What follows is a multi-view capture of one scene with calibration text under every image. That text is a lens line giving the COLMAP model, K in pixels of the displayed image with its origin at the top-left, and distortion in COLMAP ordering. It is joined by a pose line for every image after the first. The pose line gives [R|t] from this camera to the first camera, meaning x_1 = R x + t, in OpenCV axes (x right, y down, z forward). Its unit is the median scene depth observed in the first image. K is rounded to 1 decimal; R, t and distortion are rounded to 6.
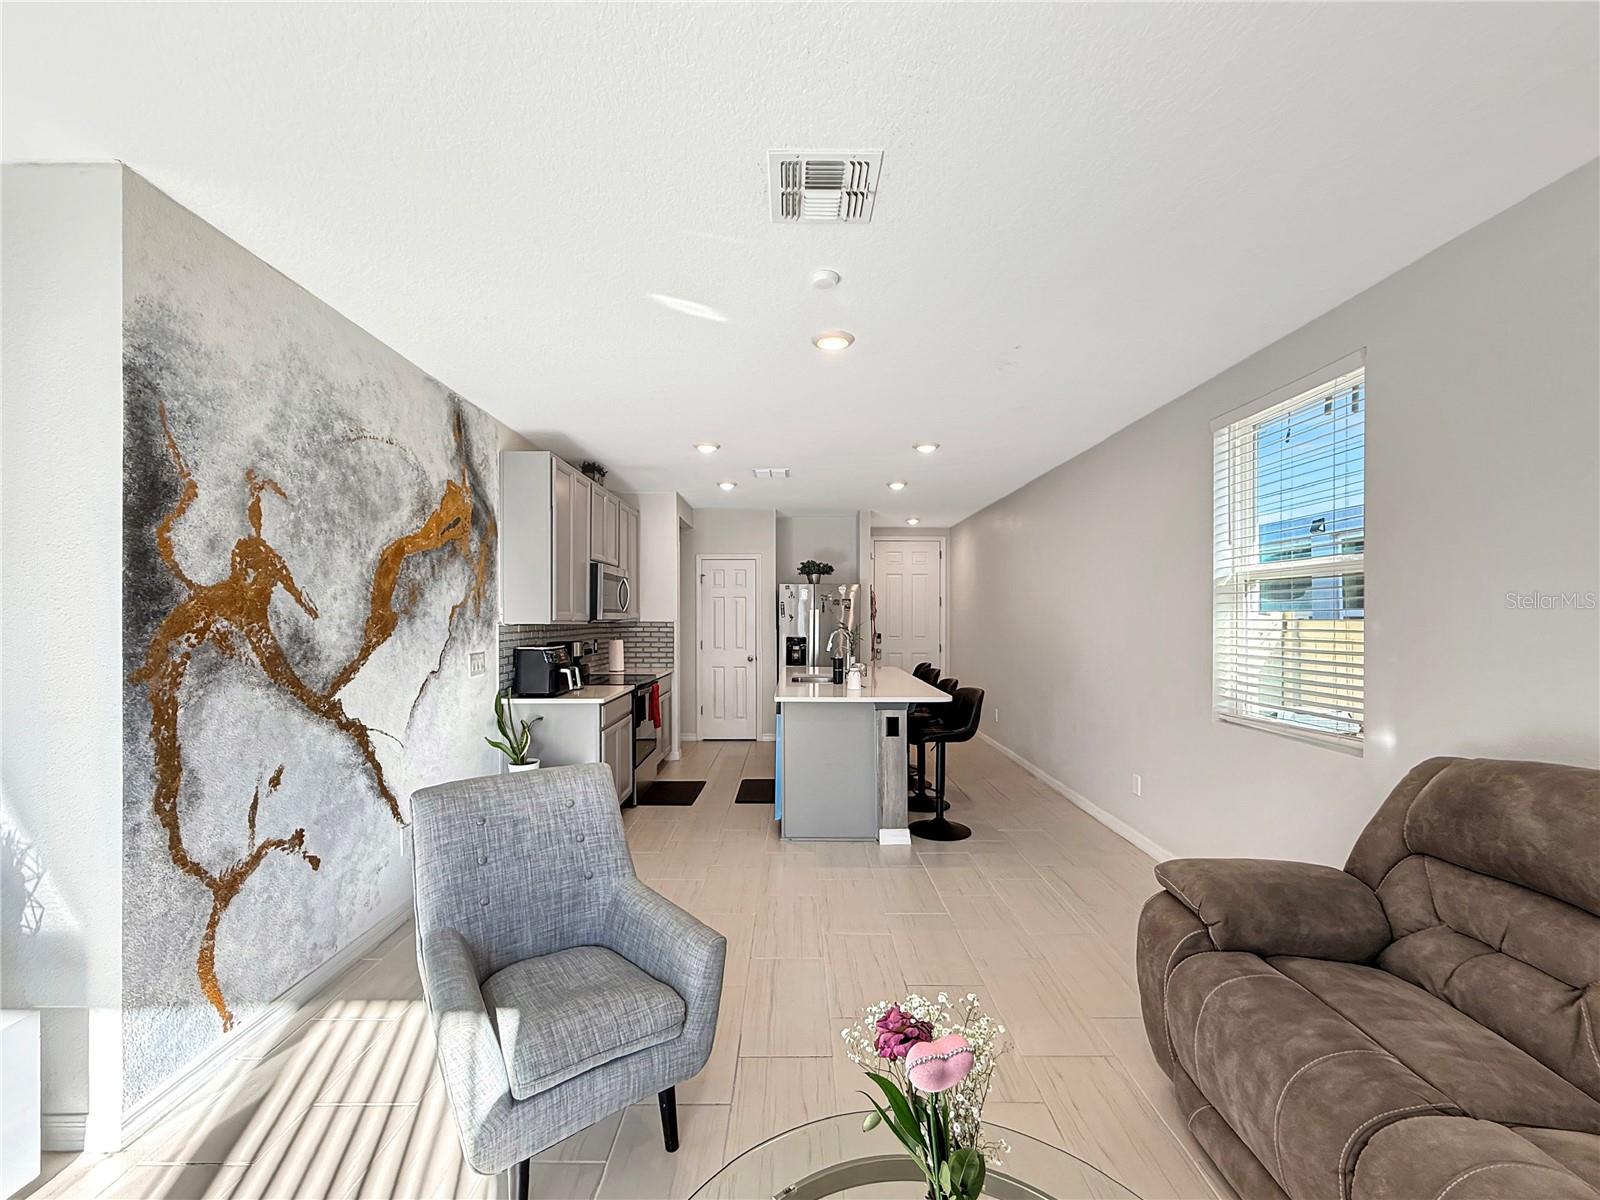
lens RADIAL K [[674.4, 0, 797.0], [0, 674.4, 621.3], [0, 0, 1]] dist [0.000176, -0.000011]
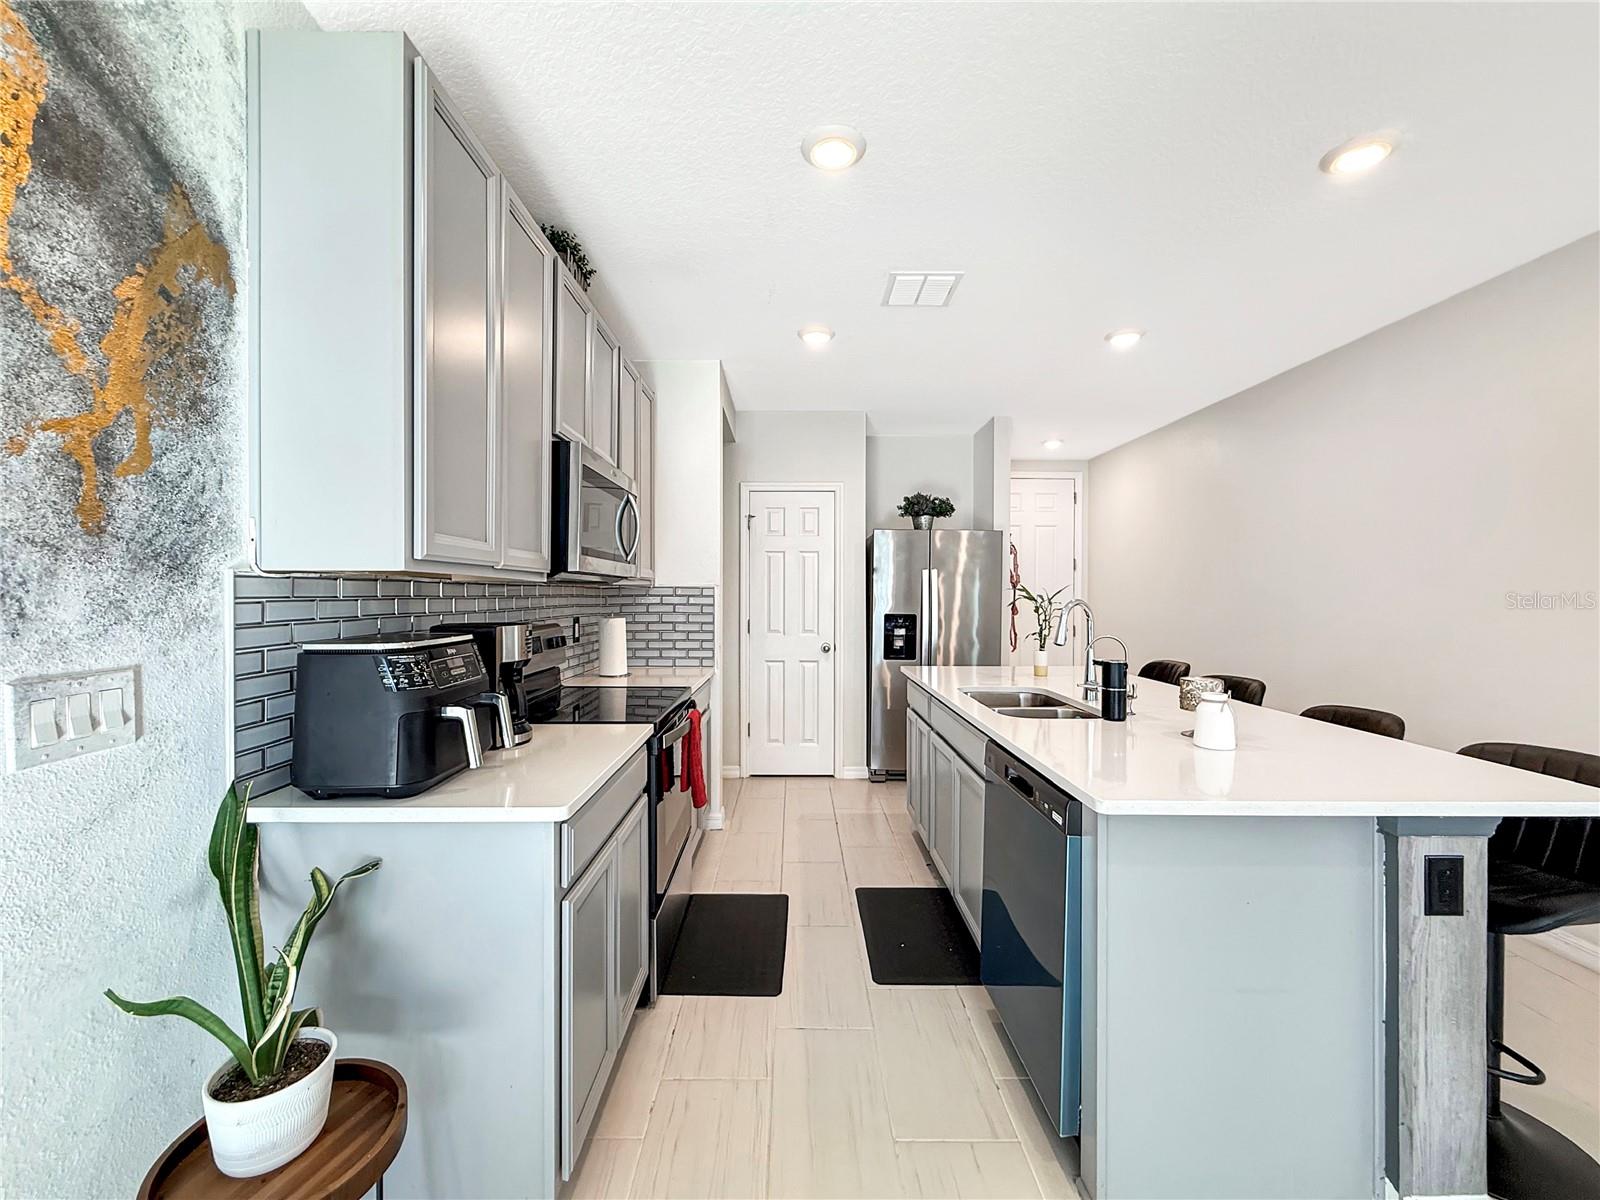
lens RADIAL K [[656.8, 0, 787.9], [0, 656.8, 601.8], [0, 0, 1]] dist [0.001109, 0.000009]
pose [[0.999975, 0.002860, -0.006392, -0.235276], [-0.002837, 0.999989, 0.003715, 0.022527], [0.006403, -0.003697, 0.999973, 0.897415]]
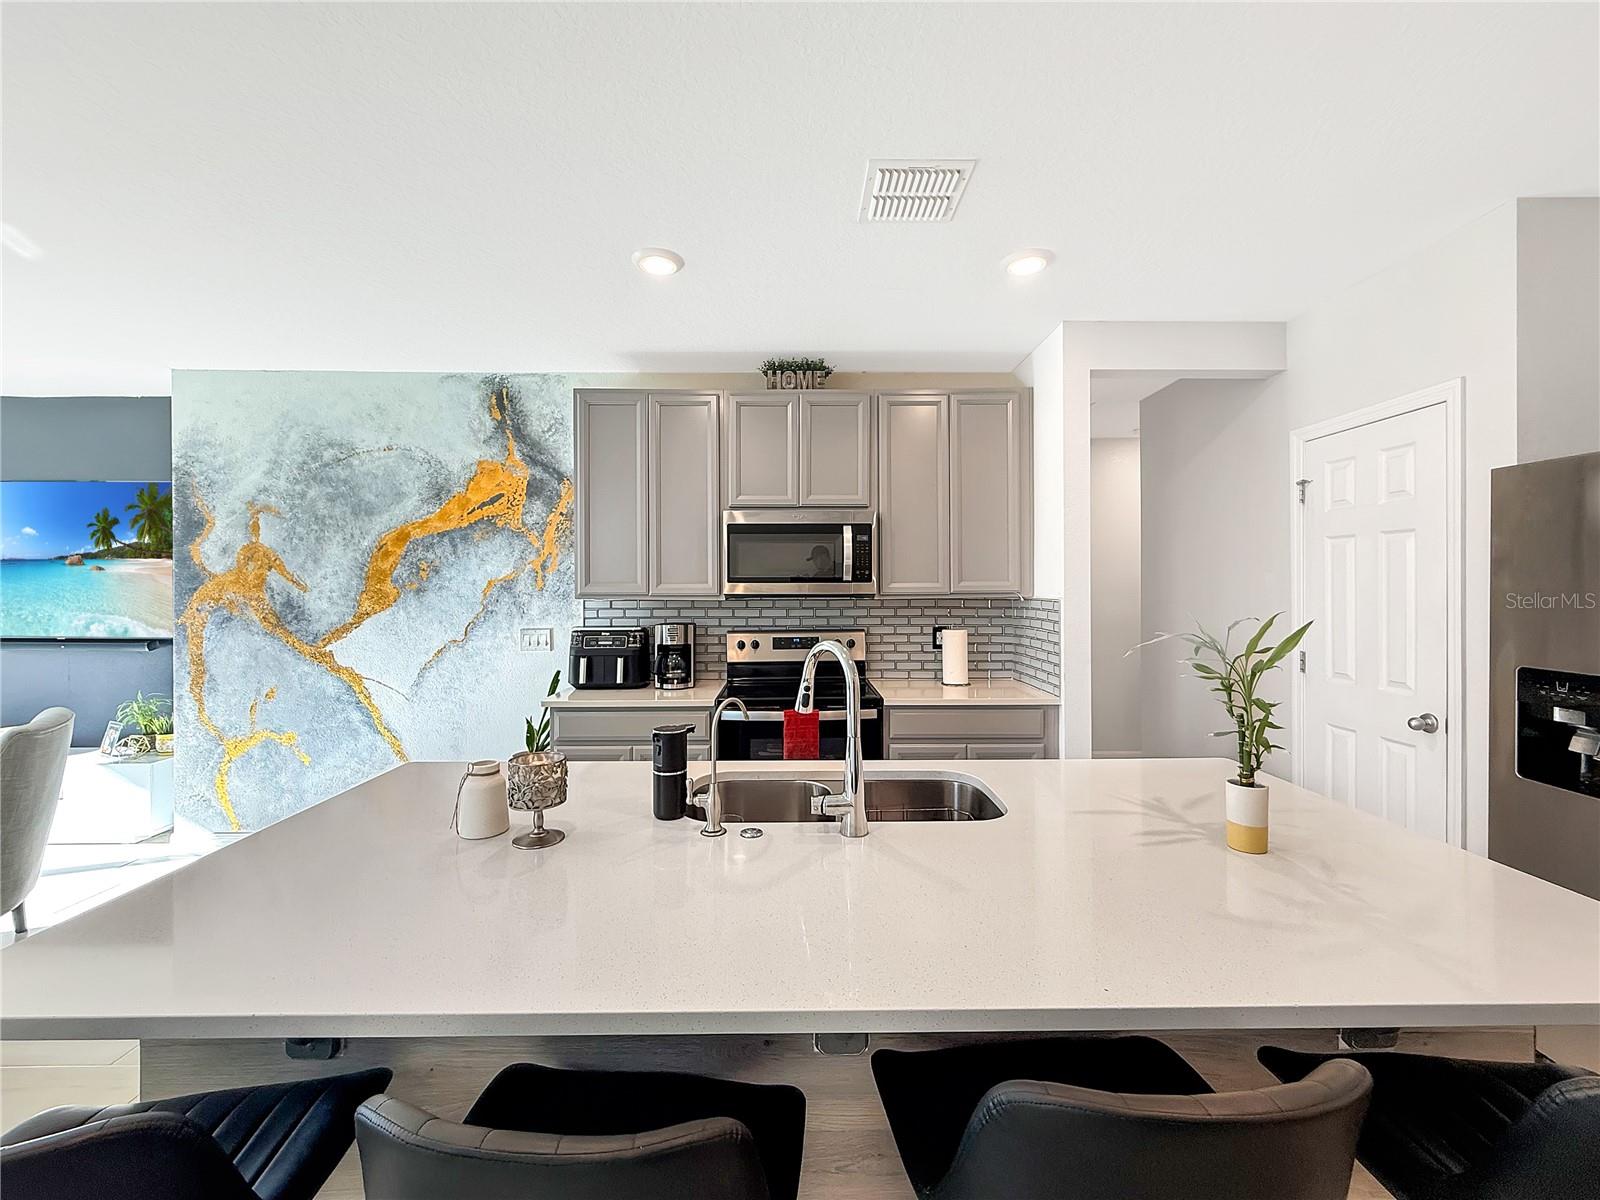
lens RADIAL K [[640.3, 0, 795.0], [0, 640.3, 591.0], [0, 0, 1]] dist [-0.001298, -0.000232]
pose [[-0.001342, 0.004838, -0.999987, 0.536445], [-0.004345, 0.999979, 0.004843, -0.014486], [0.999990, 0.004351, -0.001321, 1.655886]]
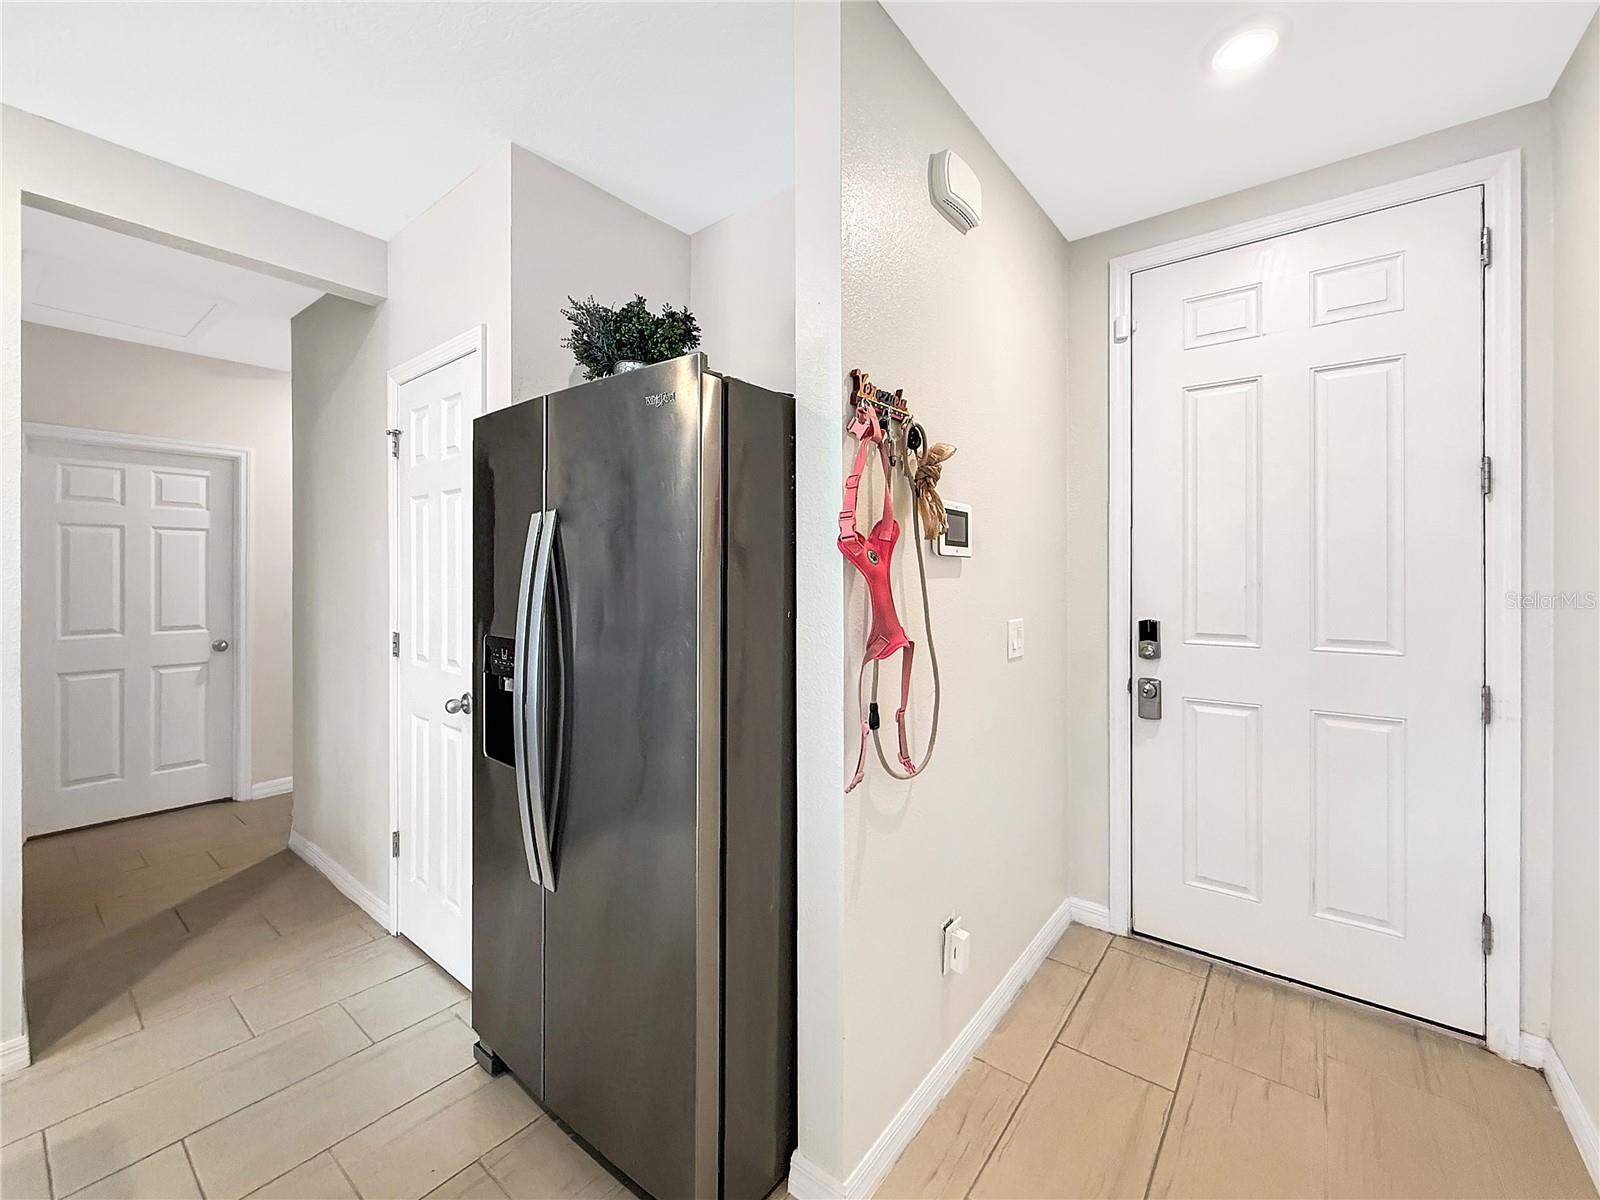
lens RADIAL K [[650.4, 0, 805.3], [0, 650.4, 575.5], [0, 0, 1]] dist [0.001247, 0.000230]
pose [[0.781220, -0.002919, -0.624249, 0.500140], [-0.002133, 0.999971, -0.007345, 0.008073], [0.624252, 0.007070, 0.781191, 2.052551]]
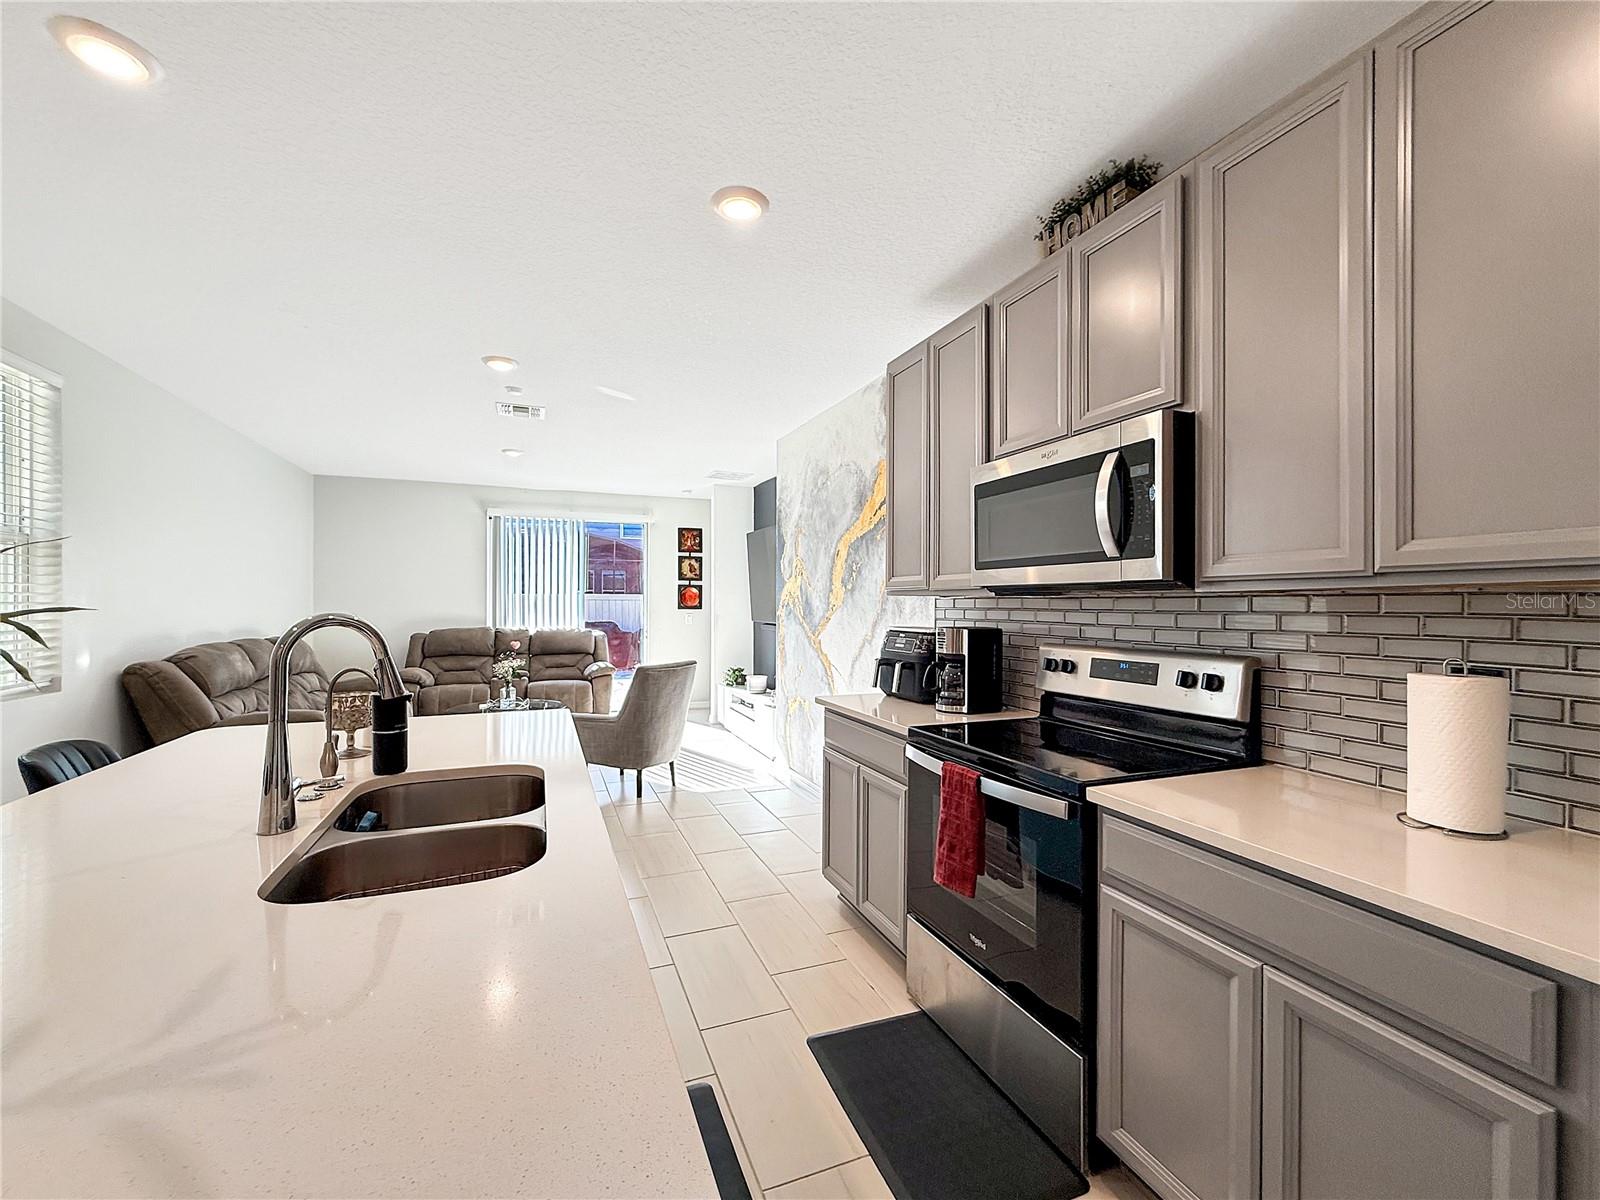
lens RADIAL K [[656.8, 0, 787.9], [0, 656.8, 601.8], [0, 0, 1]] dist [0.001109, 0.000009]
pose [[-0.933382, -0.003721, -0.358864, -0.004129], [-0.006186, 0.999965, 0.005721, 0.009448], [0.358830, 0.007560, -0.933372, 2.137414]]
